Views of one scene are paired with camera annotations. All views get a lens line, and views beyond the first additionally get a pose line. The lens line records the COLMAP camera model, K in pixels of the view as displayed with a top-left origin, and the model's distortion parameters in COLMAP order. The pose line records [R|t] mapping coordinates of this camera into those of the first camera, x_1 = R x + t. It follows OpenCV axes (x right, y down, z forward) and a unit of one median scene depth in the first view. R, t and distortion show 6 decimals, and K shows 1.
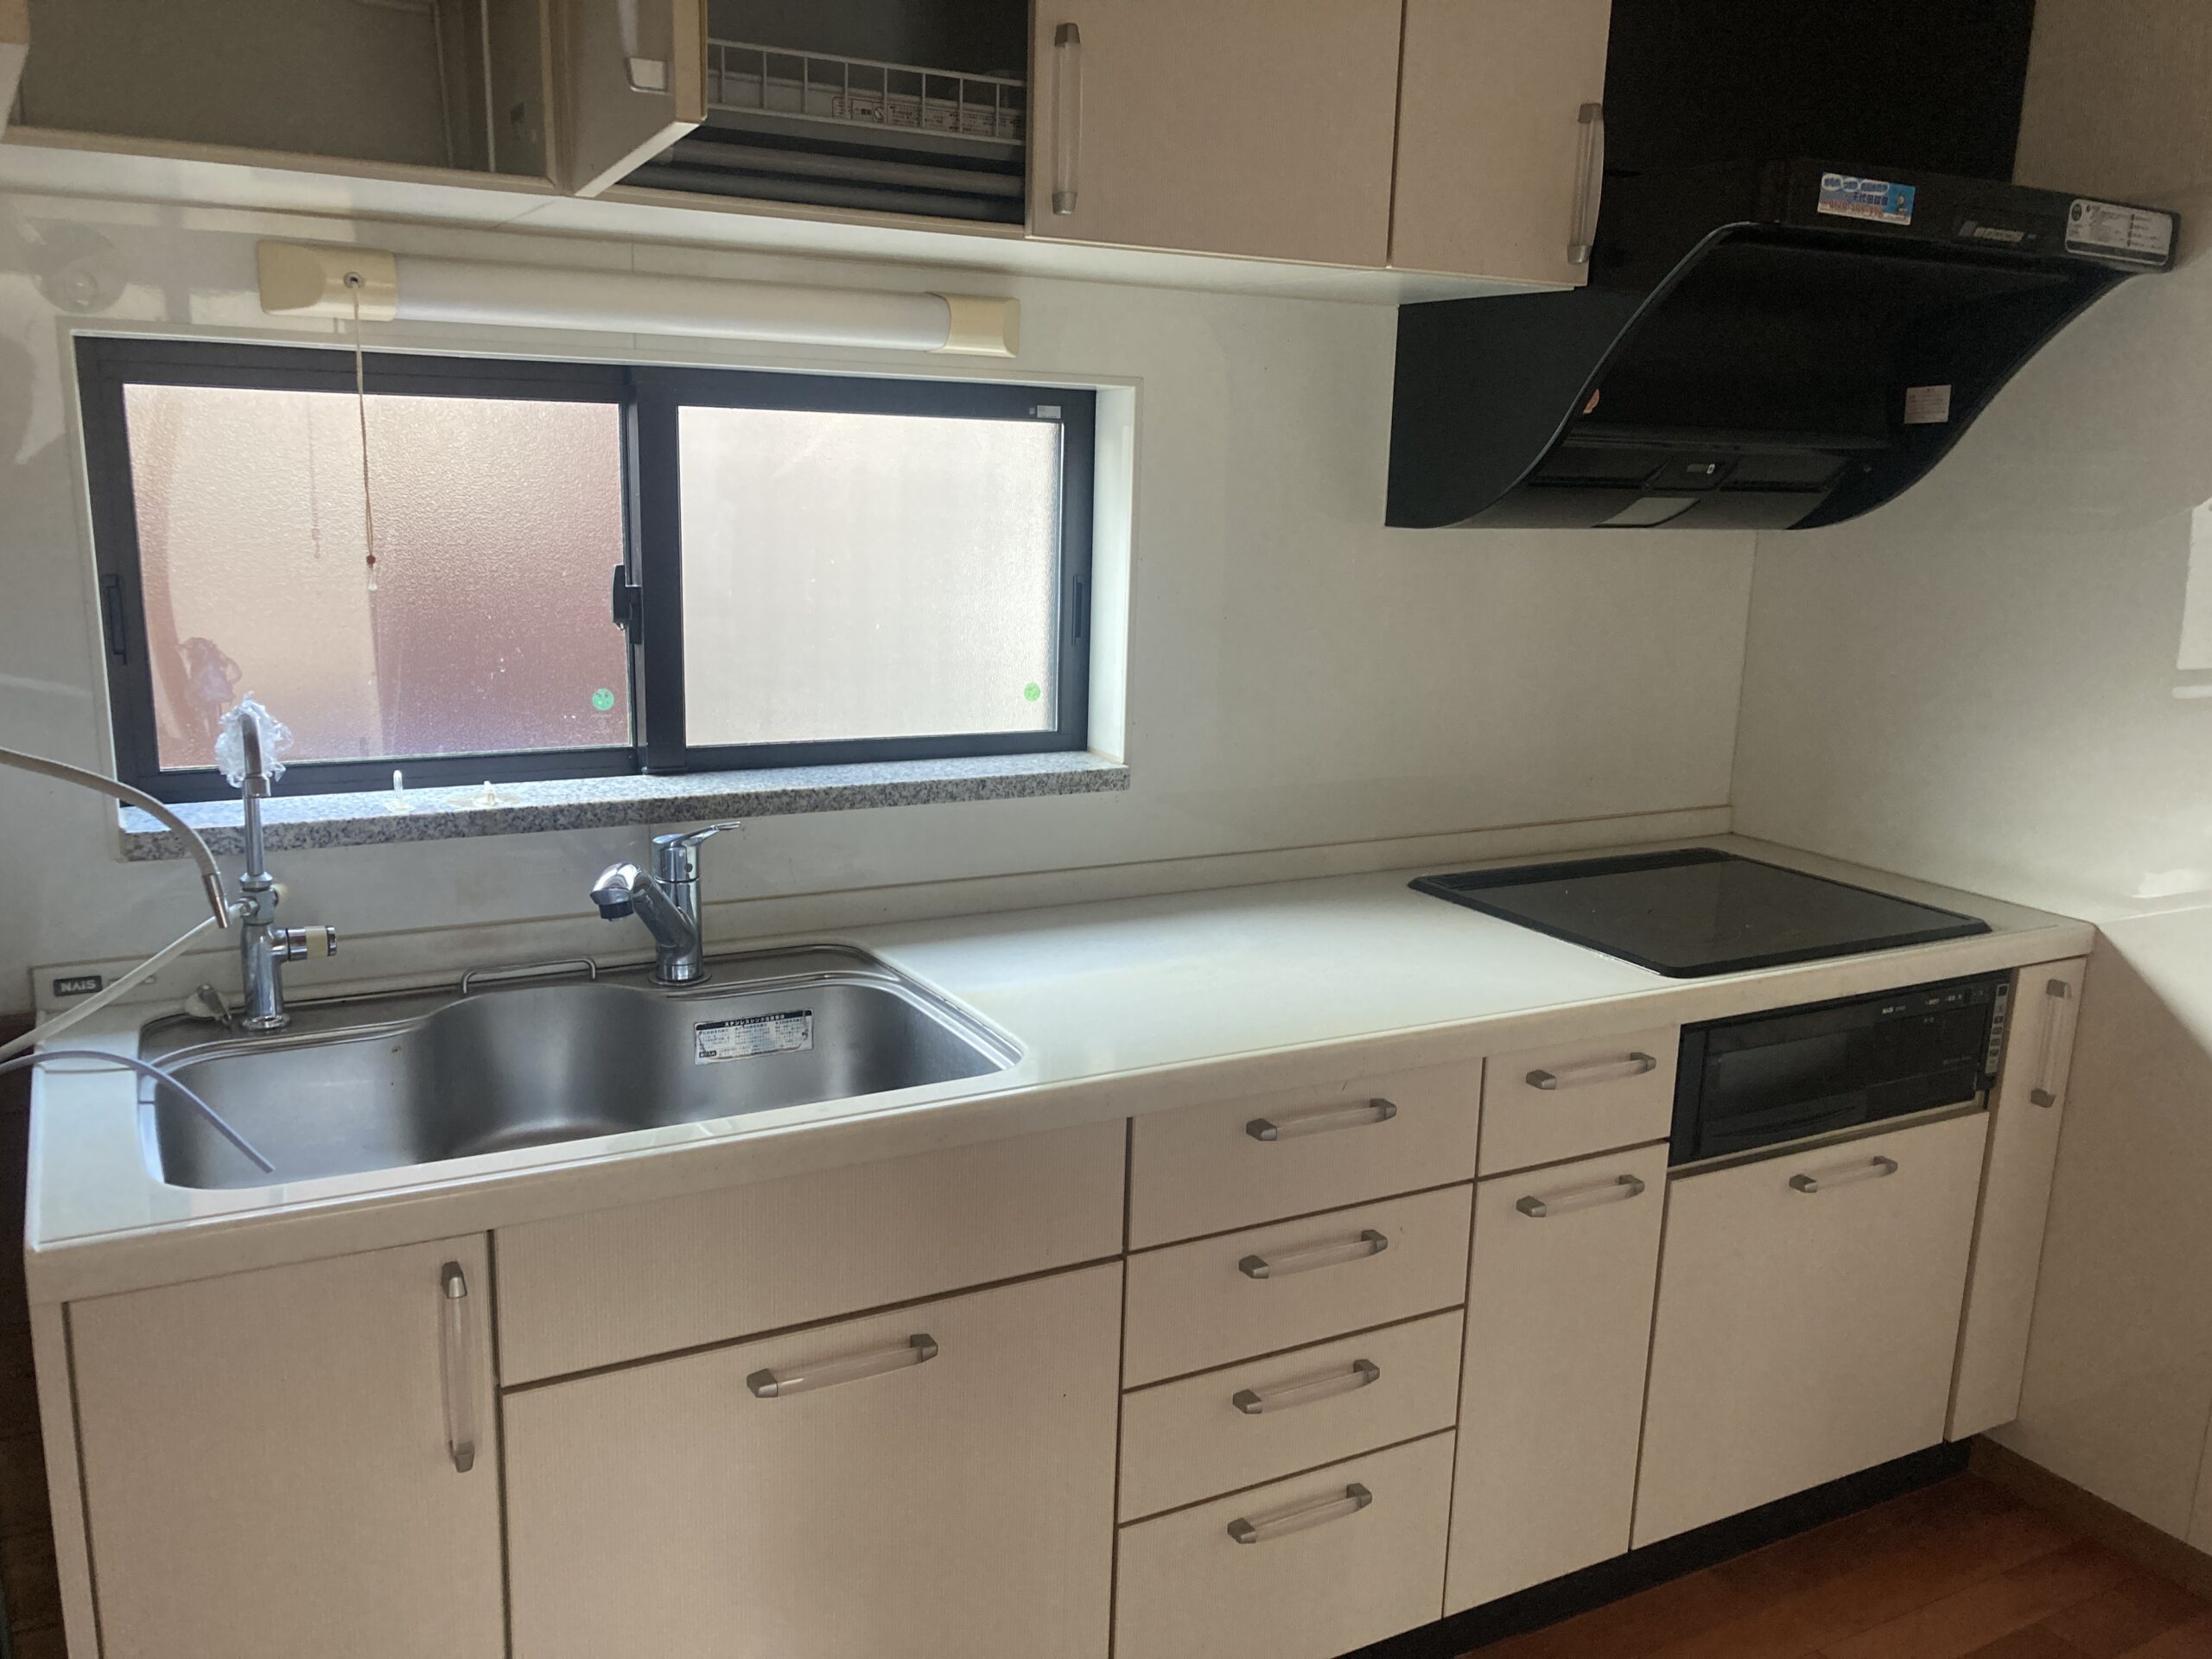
lens RADIAL K [[1811.7, 0, 1108.0], [0, 1811.7, 854.8], [0, 0, 1]] dist [0.002405, -0.000247]
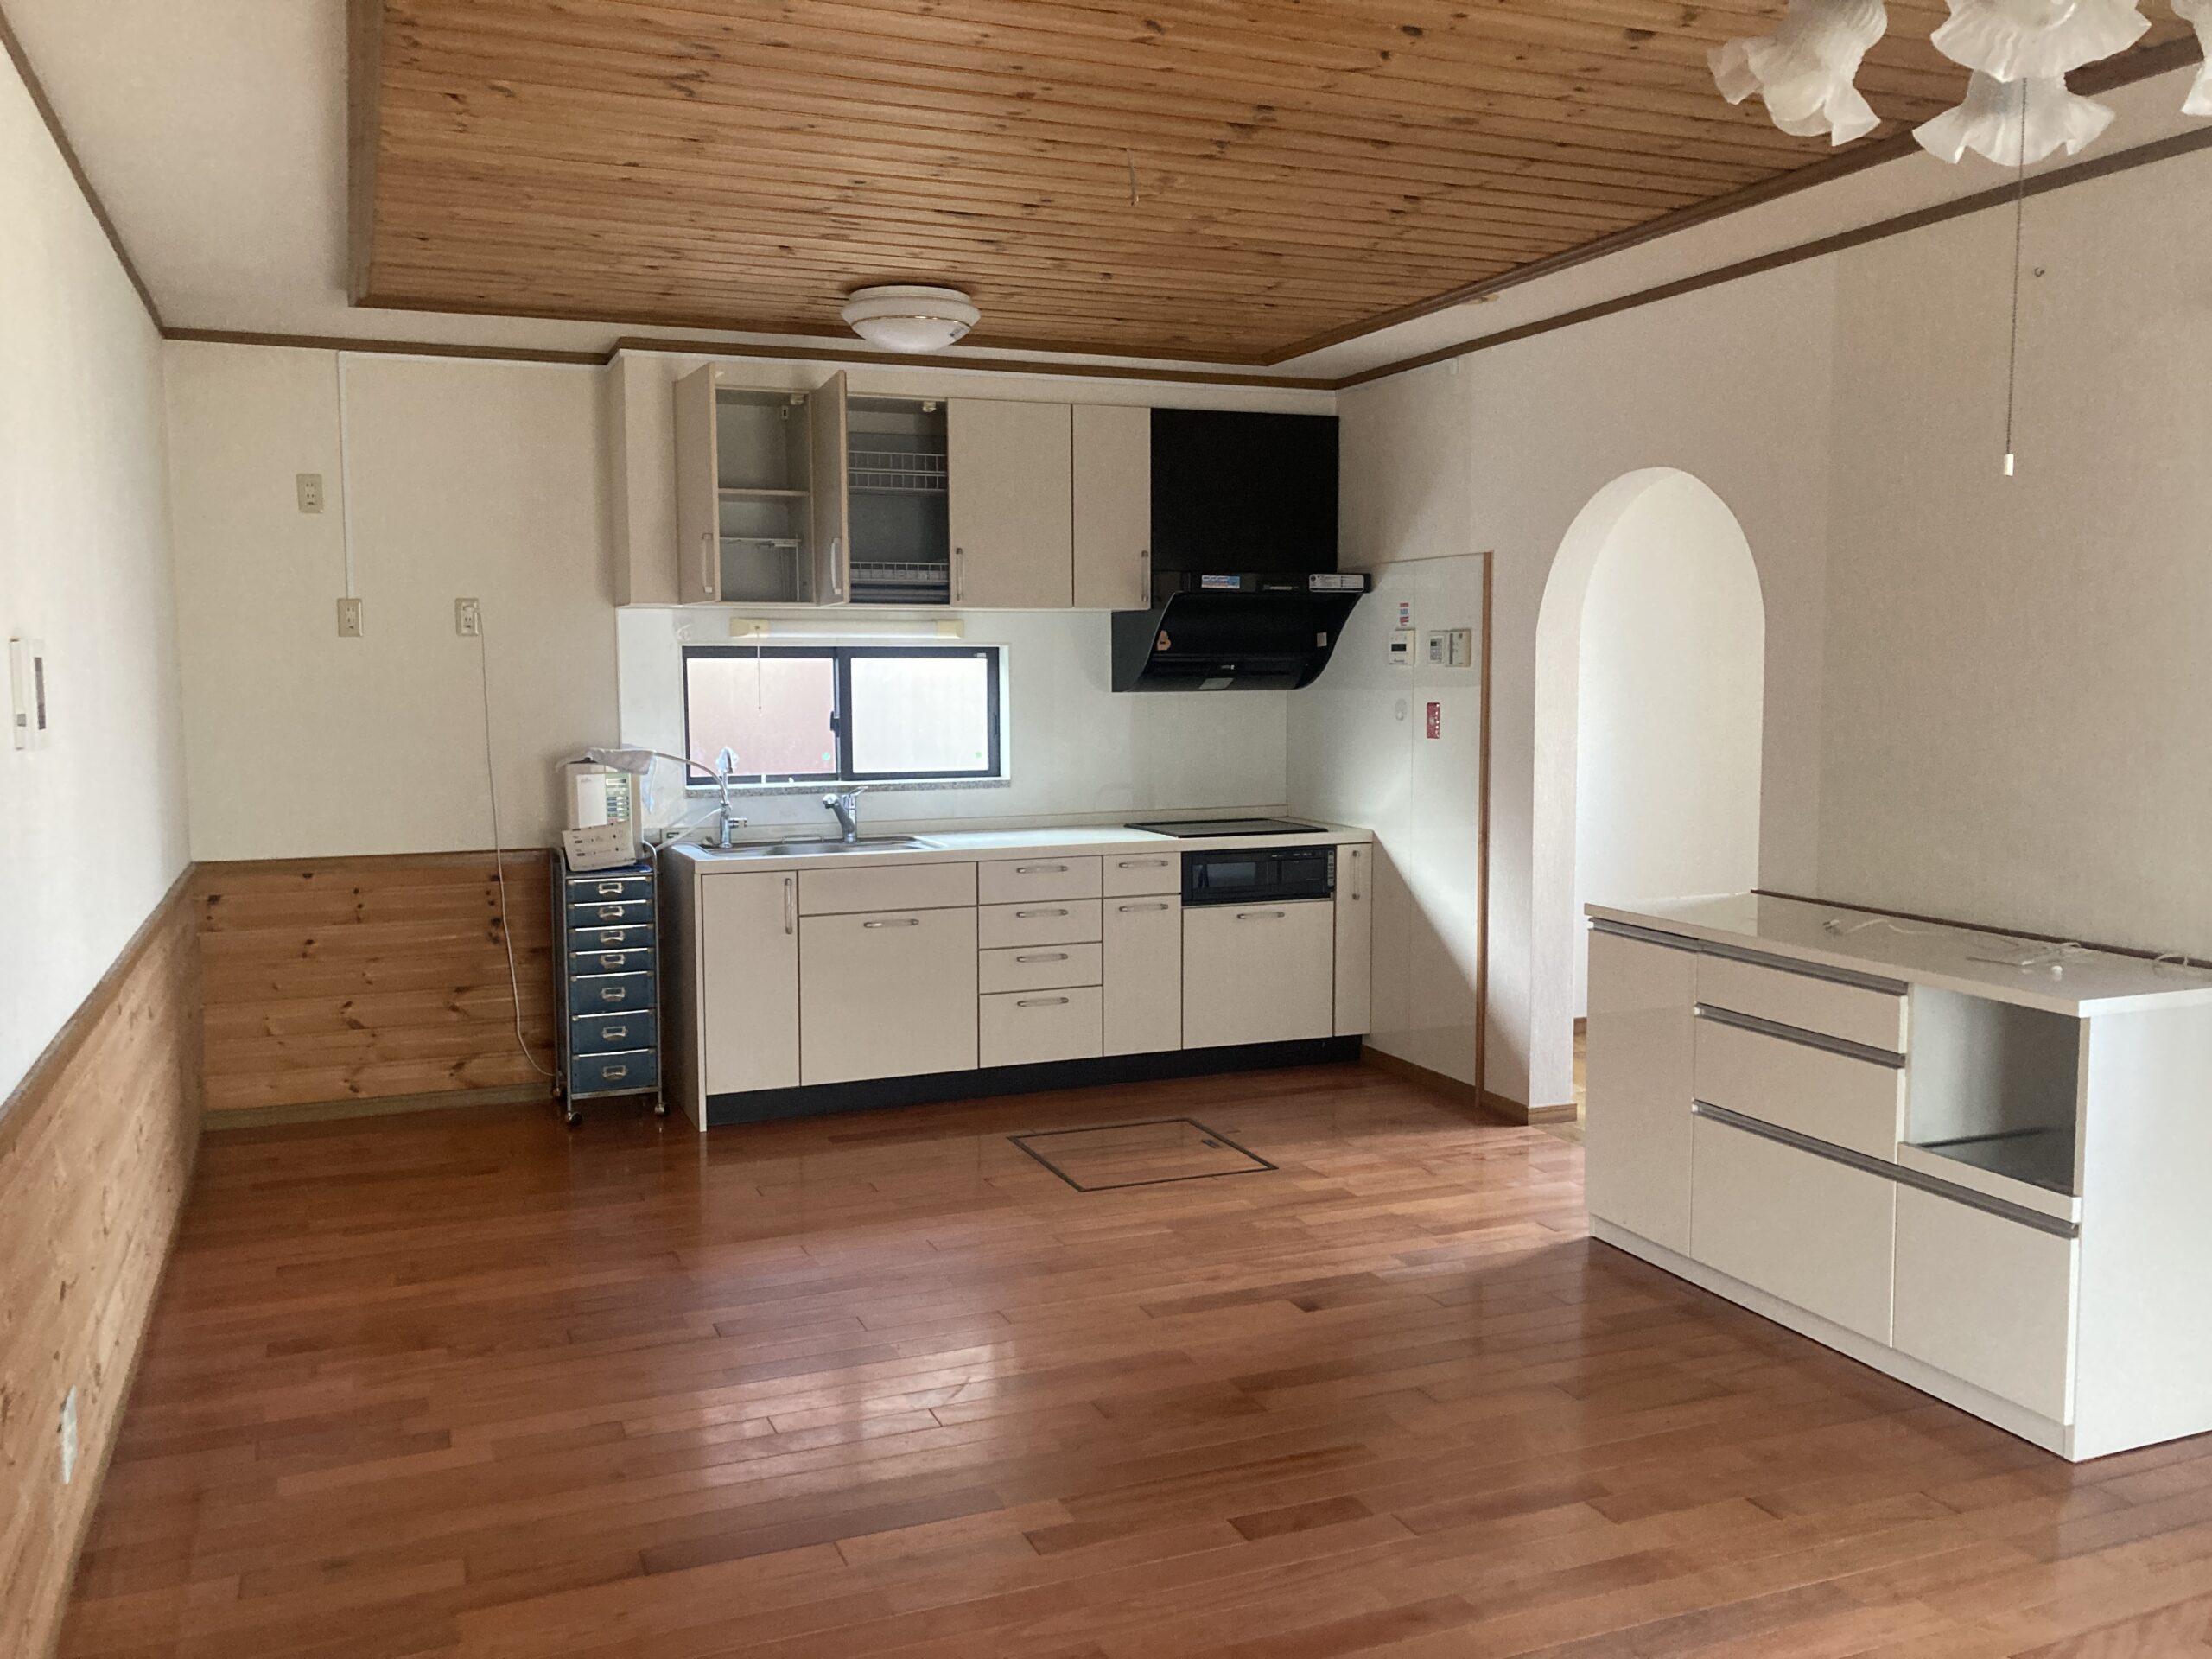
lens RADIAL K [[1806.0, 0, 1078.6], [0, 1806.0, 834.4], [0, 0, 1]] dist [0.027834, 0.003960]
pose [[0.991072, -0.020660, -0.131715, 0.541162], [0.004142, 0.992215, -0.124466, 0.430912], [0.133262, 0.122809, 0.983443, -1.923788]]
